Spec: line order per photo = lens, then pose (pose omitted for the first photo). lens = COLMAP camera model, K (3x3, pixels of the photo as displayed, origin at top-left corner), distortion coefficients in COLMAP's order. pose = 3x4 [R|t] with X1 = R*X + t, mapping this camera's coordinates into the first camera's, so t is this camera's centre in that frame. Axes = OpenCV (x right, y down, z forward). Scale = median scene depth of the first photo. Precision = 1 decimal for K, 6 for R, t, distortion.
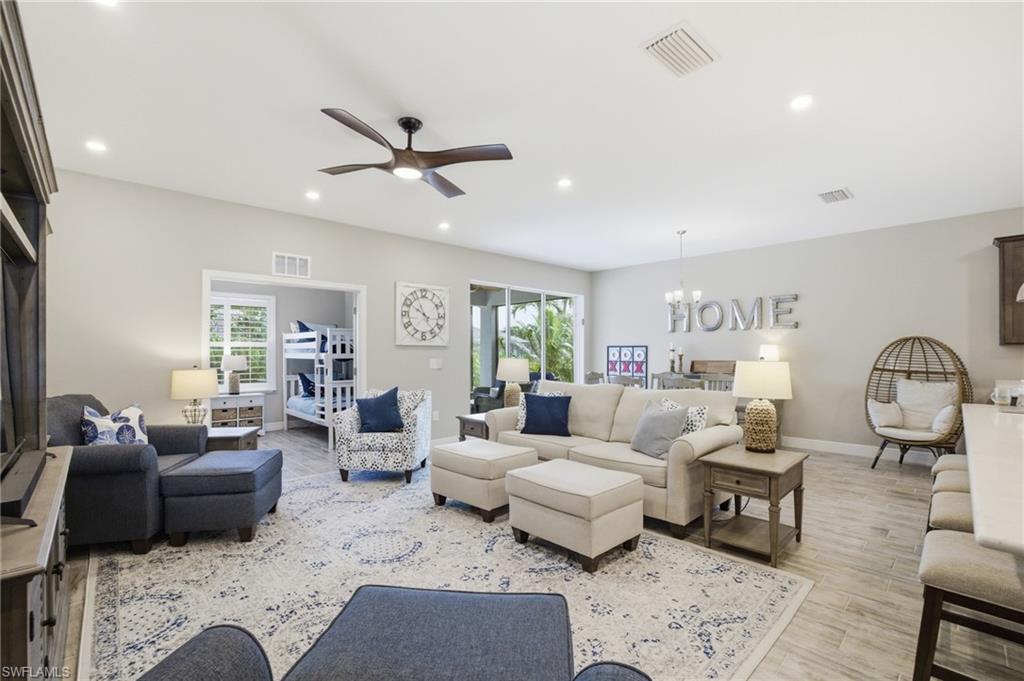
lens RADIAL K [[446.4, 0, 511.5], [0, 446.4, 351.1], [0, 0, 1]] dist [-0.030469, 0.000782]
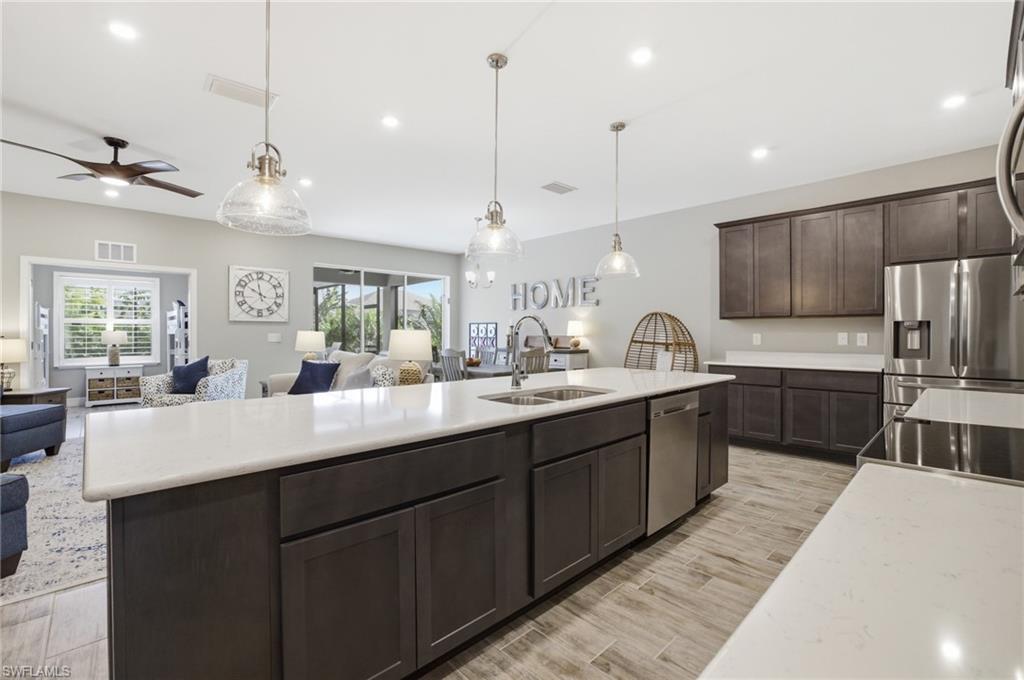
lens RADIAL K [[450.9, 0, 515.0], [0, 450.9, 336.1], [0, 0, 1]] dist [-0.055225, 0.020724]
pose [[1.000000, -0.000012, 0.000095, 0.470977], [0.000011, 0.999965, 0.008394, 0.015832], [-0.000095, -0.008394, 0.999965, -0.130924]]
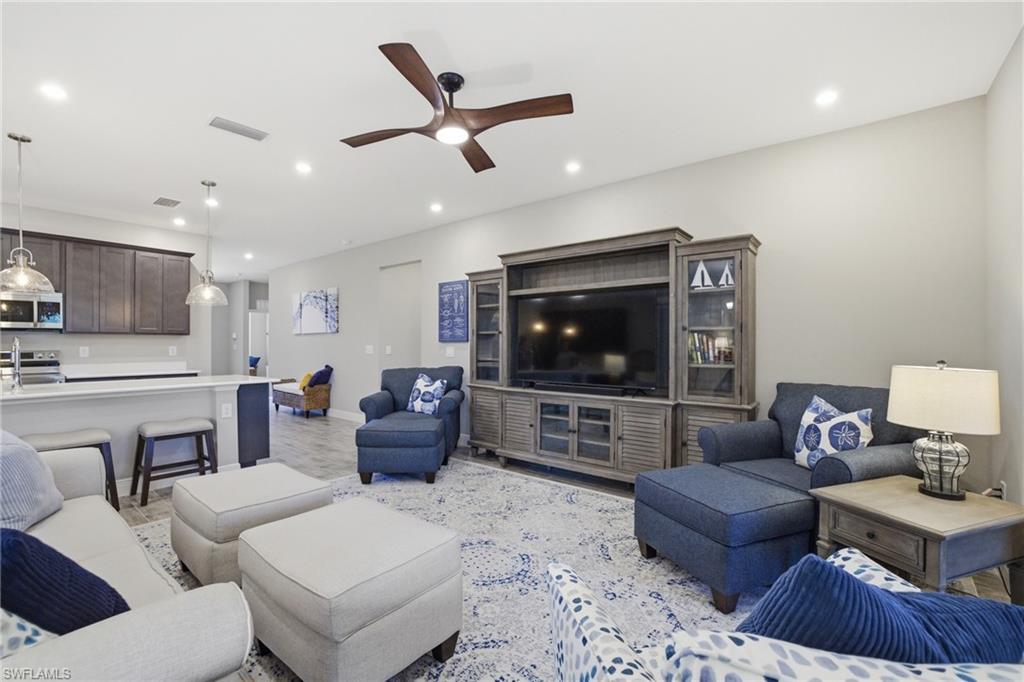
lens RADIAL K [[444.6, 0, 514.2], [0, 444.6, 344.5], [0, 0, 1]] dist [-0.042995, 0.013193]
pose [[-0.990847, 0.001617, -0.134982, -0.120820], [0.001127, 0.999993, 0.003704, 0.007387], [0.134986, 0.003518, -0.990841, 0.972122]]
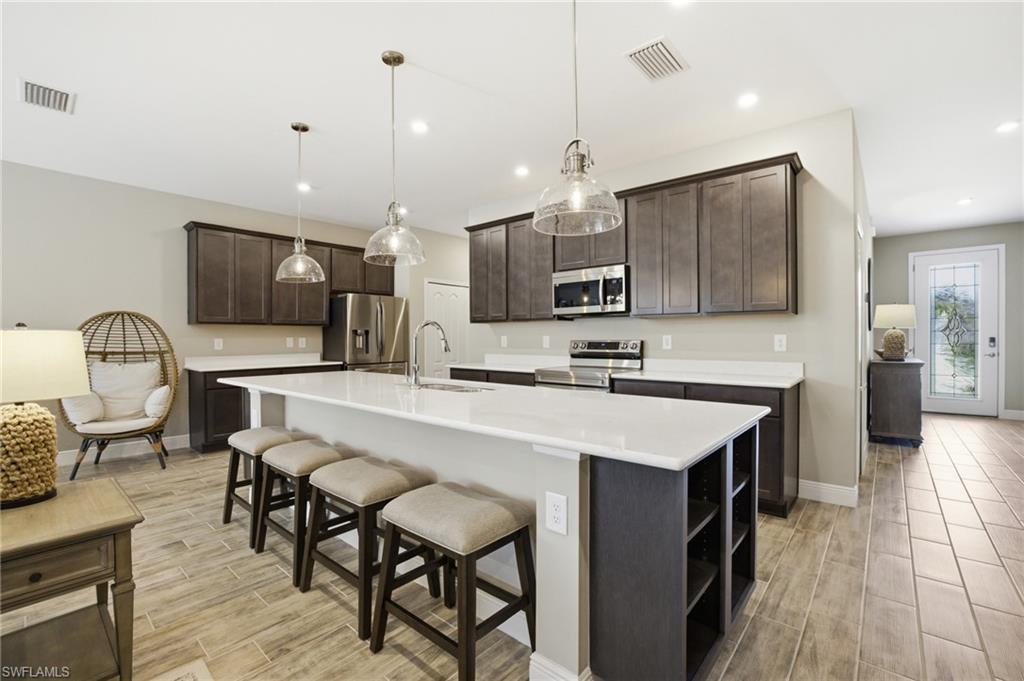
lens RADIAL K [[438.6, 0, 512.0], [0, 438.6, 340.5], [0, 0, 1]] dist [-0.025867, 0.005746]
pose [[-0.093035, -0.005939, 0.995645, 0.000665], [0.002473, 0.999978, 0.006196, 0.017678], [-0.995660, 0.003038, -0.093018, 0.255593]]
